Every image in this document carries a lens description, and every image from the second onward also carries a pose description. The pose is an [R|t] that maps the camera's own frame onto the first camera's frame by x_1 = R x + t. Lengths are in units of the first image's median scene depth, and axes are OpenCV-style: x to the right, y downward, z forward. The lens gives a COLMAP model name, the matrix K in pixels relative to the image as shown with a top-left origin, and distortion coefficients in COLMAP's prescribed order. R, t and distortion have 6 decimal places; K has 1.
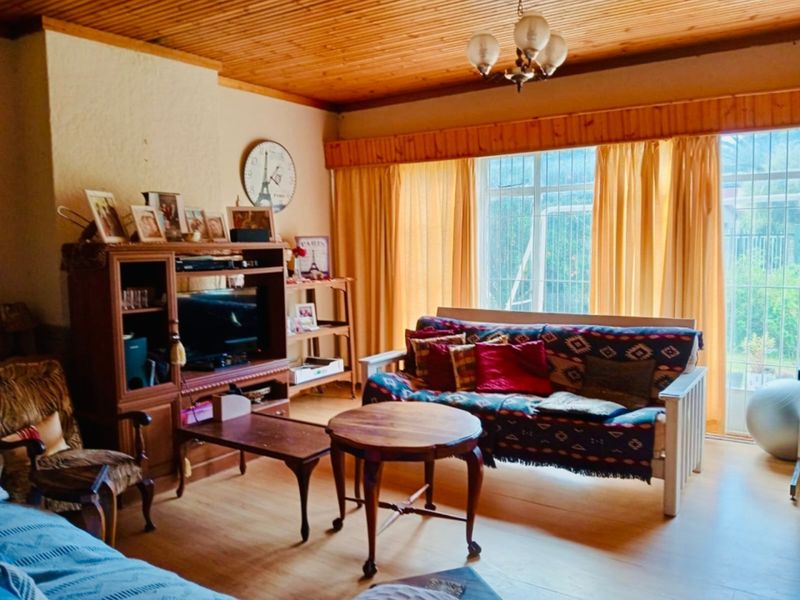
lens RADIAL K [[650.2, 0, 399.1], [0, 650.2, 299.9], [0, 0, 1]] dist [-0.009148, -0.034121]
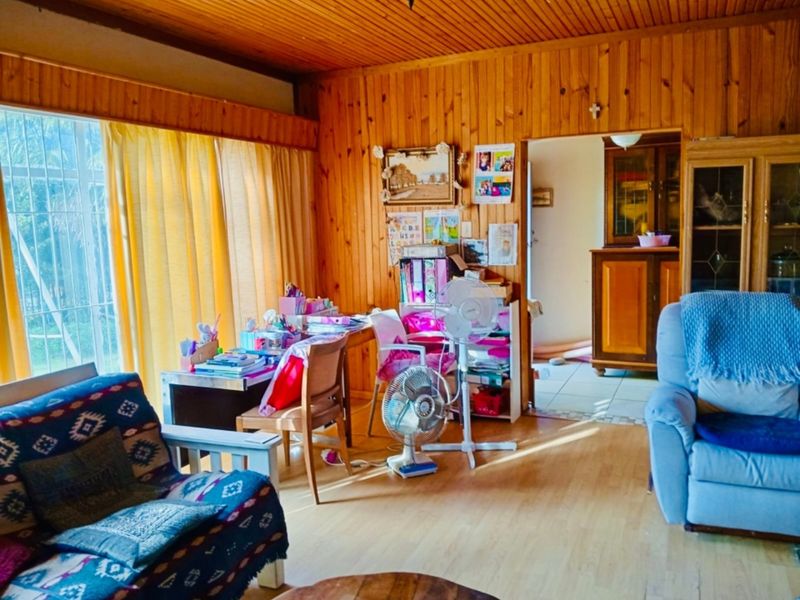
lens RADIAL K [[650.2, 0, 400.4], [0, 650.2, 301.9], [0, 0, 1]] dist [-0.009148, -0.034121]
pose [[-0.186837, -0.089308, 0.978323, -0.308665], [0.130532, 0.984772, 0.114825, -0.074213], [-0.973680, 0.149156, -0.172334, 0.788180]]
